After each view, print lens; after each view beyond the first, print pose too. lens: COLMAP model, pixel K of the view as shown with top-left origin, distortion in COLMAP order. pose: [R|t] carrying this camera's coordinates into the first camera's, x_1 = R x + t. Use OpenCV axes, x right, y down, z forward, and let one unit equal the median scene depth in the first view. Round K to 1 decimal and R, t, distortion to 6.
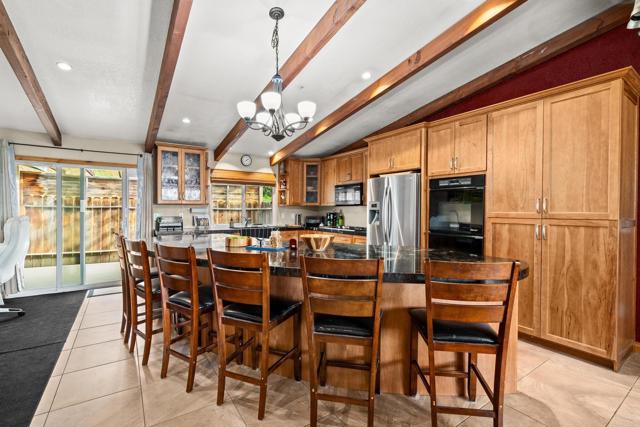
lens RADIAL K [[293.5, 0, 330.3], [0, 293.5, 213.9], [0, 0, 1]] dist [-0.002366, 0.001626]
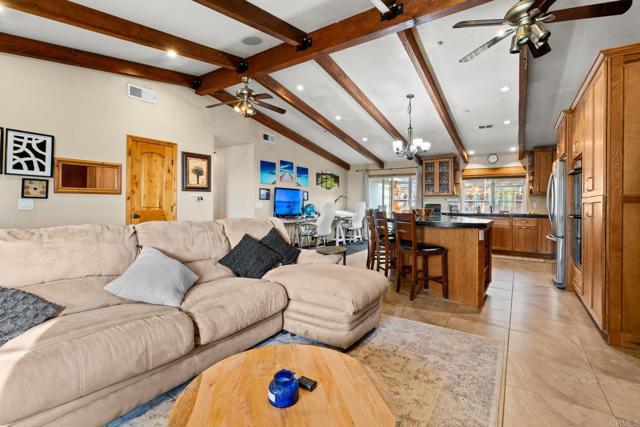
lens RADIAL K [[293.5, 0, 301.9], [0, 293.5, 200.6], [0, 0, 1]] dist [-0.002366, 0.001626]
pose [[0.301239, -0.009379, -0.953503, 0.599477], [-0.026112, 0.999496, -0.018080, 0.032774], [0.953191, 0.030344, 0.300842, -0.111427]]
